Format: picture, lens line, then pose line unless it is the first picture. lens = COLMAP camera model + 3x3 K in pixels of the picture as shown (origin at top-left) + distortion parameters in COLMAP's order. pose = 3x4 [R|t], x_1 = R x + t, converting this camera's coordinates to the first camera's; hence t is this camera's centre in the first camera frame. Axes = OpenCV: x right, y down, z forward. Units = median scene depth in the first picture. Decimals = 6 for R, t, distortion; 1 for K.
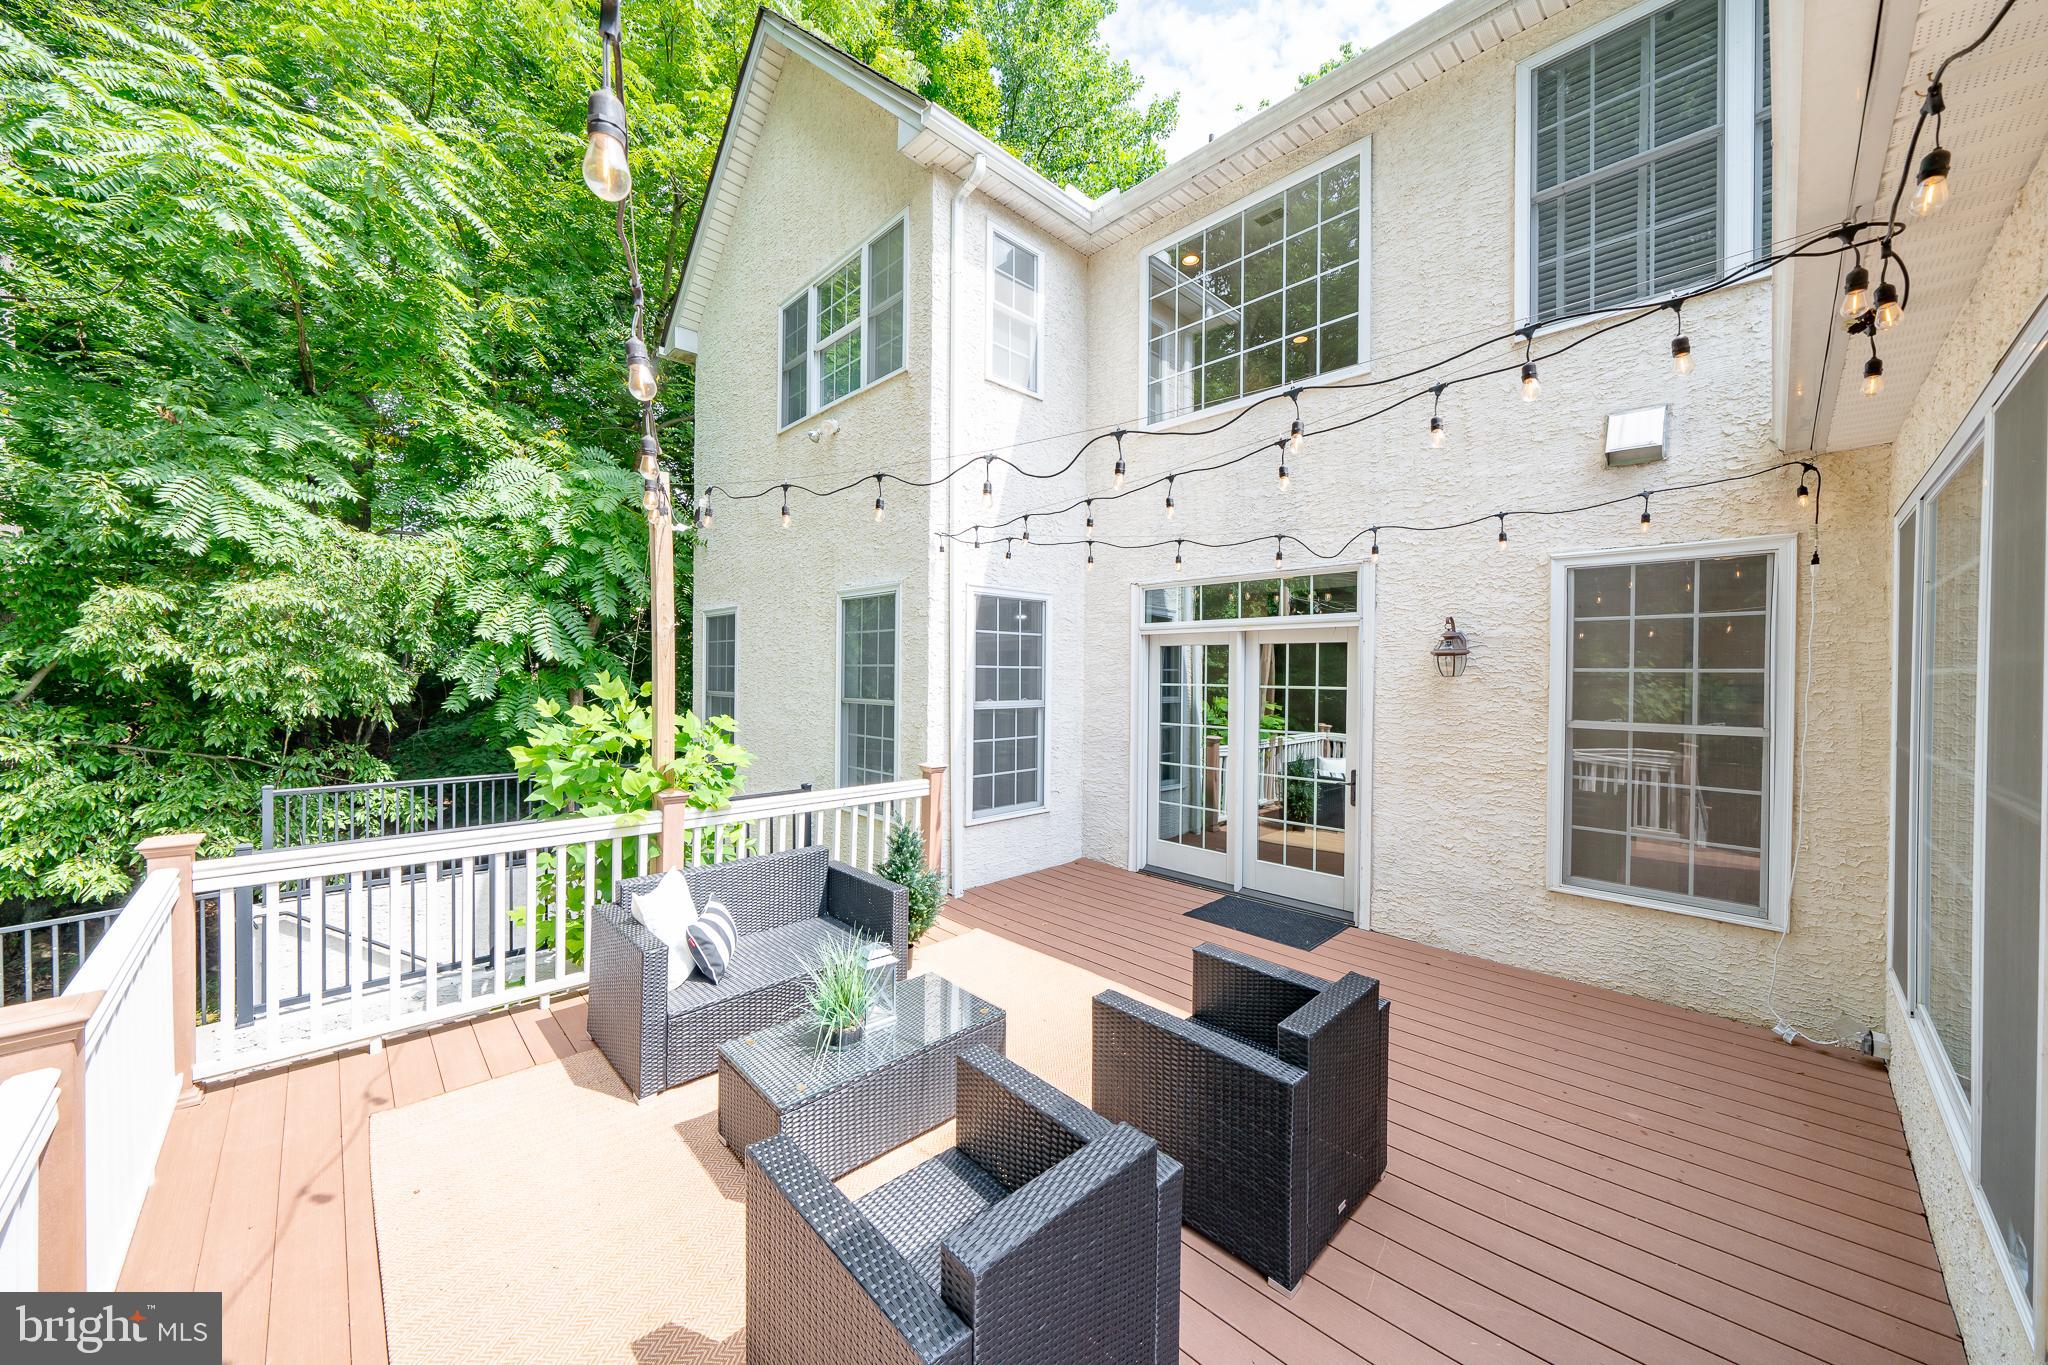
lens RADIAL K [[703.8, 0, 1024.0], [0, 703.8, 682.5], [0, 0, 1]] dist [-0.001213, 0.000022]
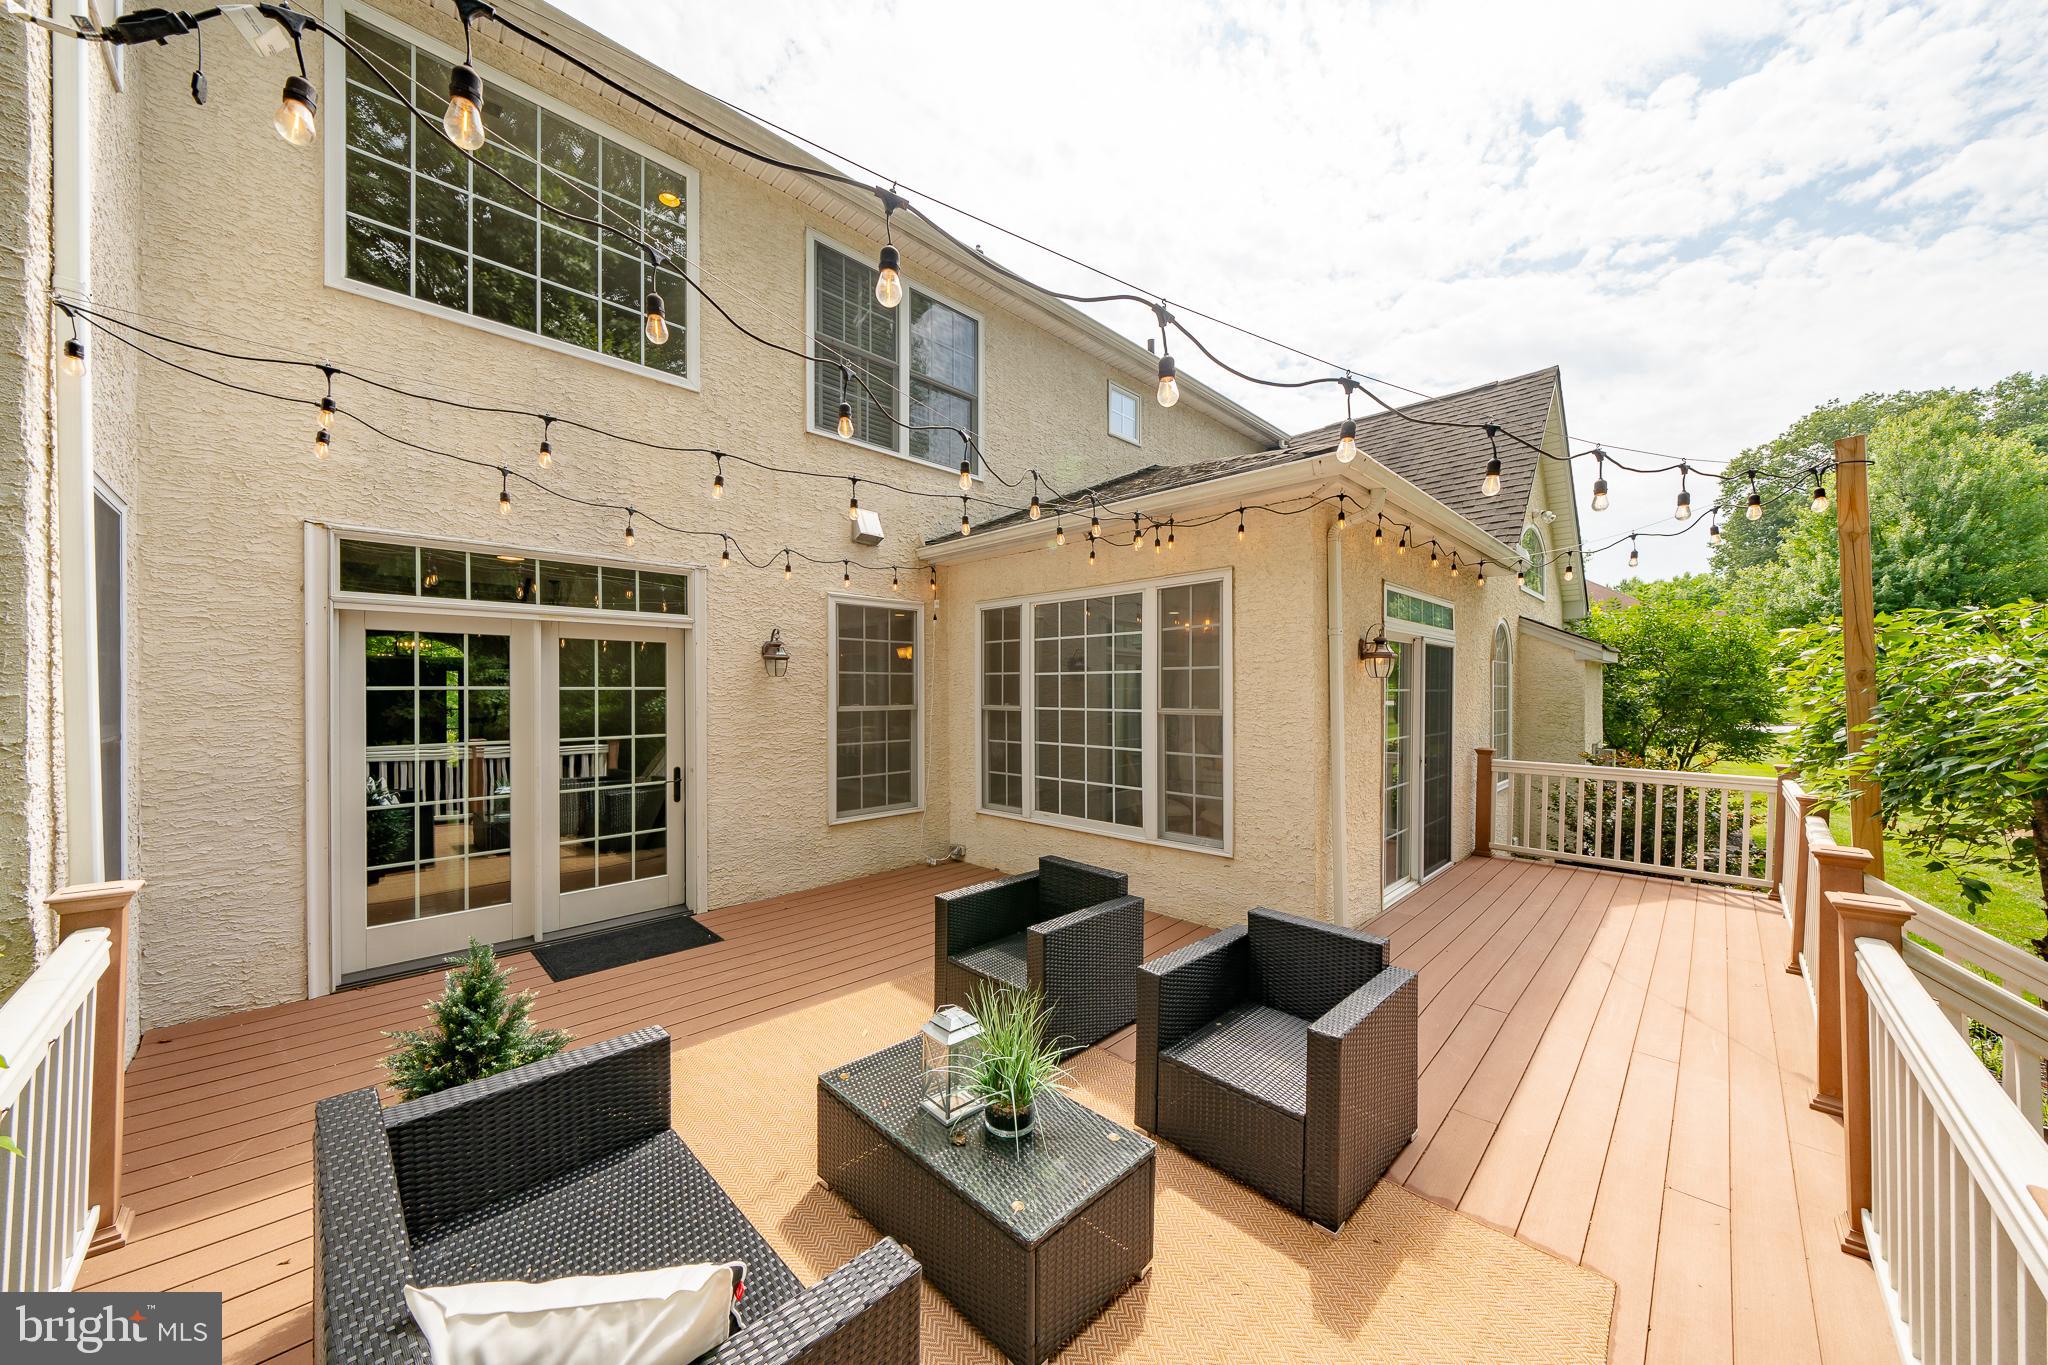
lens RADIAL K [[703.8, 0, 1024.0], [0, 703.8, 682.5], [0, 0, 1]] dist [-0.001213, 0.000022]
pose [[0.001362, -0.006581, 0.999977, -0.635252], [0.006380, 0.999958, 0.006573, -0.003929], [-0.999979, 0.006371, 0.001404, 0.552043]]
